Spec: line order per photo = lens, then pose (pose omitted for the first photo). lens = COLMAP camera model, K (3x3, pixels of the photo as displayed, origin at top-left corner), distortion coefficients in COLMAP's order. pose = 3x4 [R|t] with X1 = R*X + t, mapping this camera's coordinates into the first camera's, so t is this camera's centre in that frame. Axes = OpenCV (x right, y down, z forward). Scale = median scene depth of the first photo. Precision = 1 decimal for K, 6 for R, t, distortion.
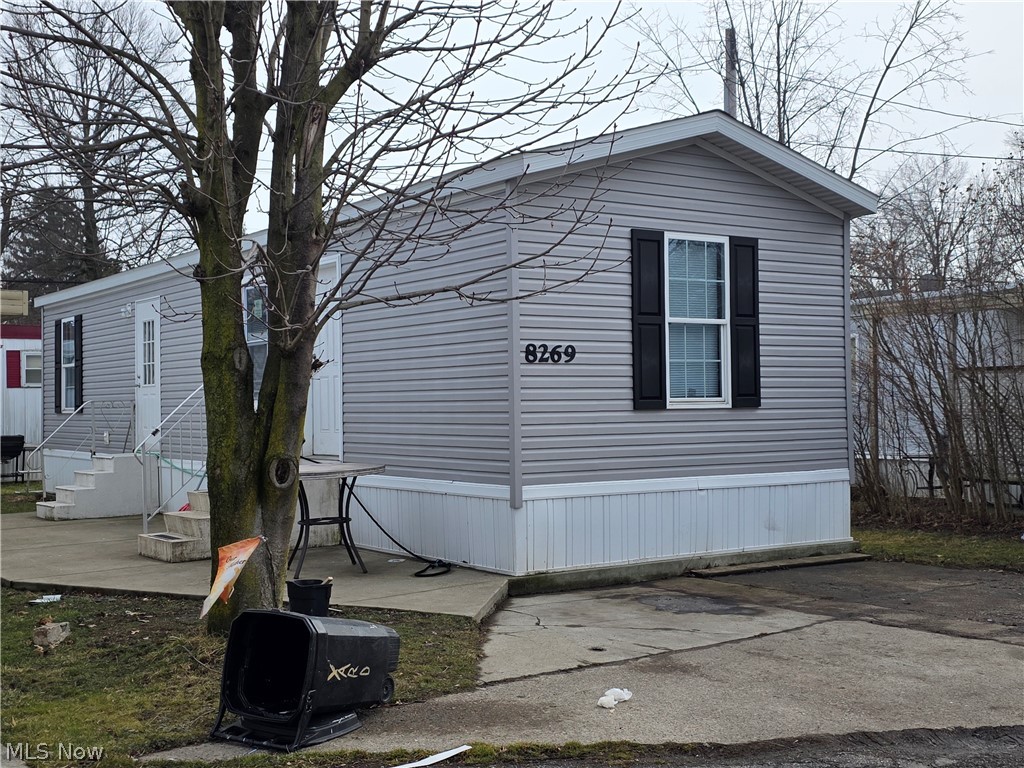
lens RADIAL K [[1217.4, 0, 515.2], [0, 1217.4, 374.2], [0, 0, 1]] dist [0.093861, 0.000000]
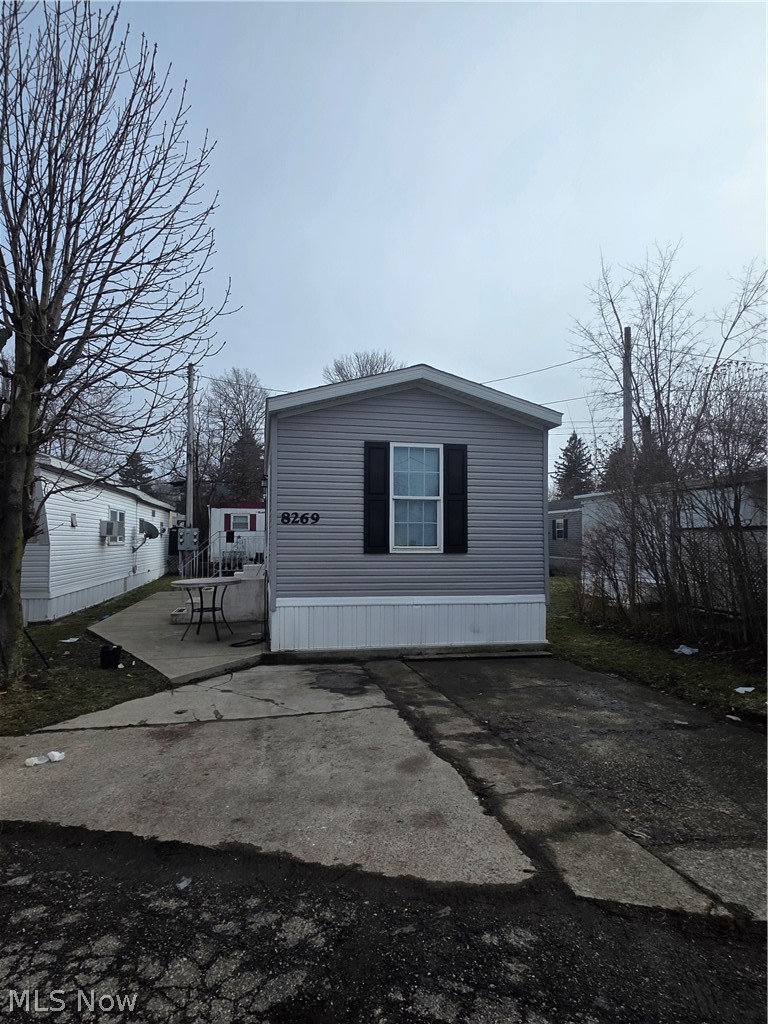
lens RADIAL K [[581.1, 0, 390.0], [0, 581.1, 510.9], [0, 0, 1]] dist [0.006102, 0.000106]
pose [[0.922700, -0.000807, -0.385517, 0.401006], [-0.007868, 0.999750, -0.020925, -0.010211], [0.385438, 0.022341, 0.922463, 0.285117]]
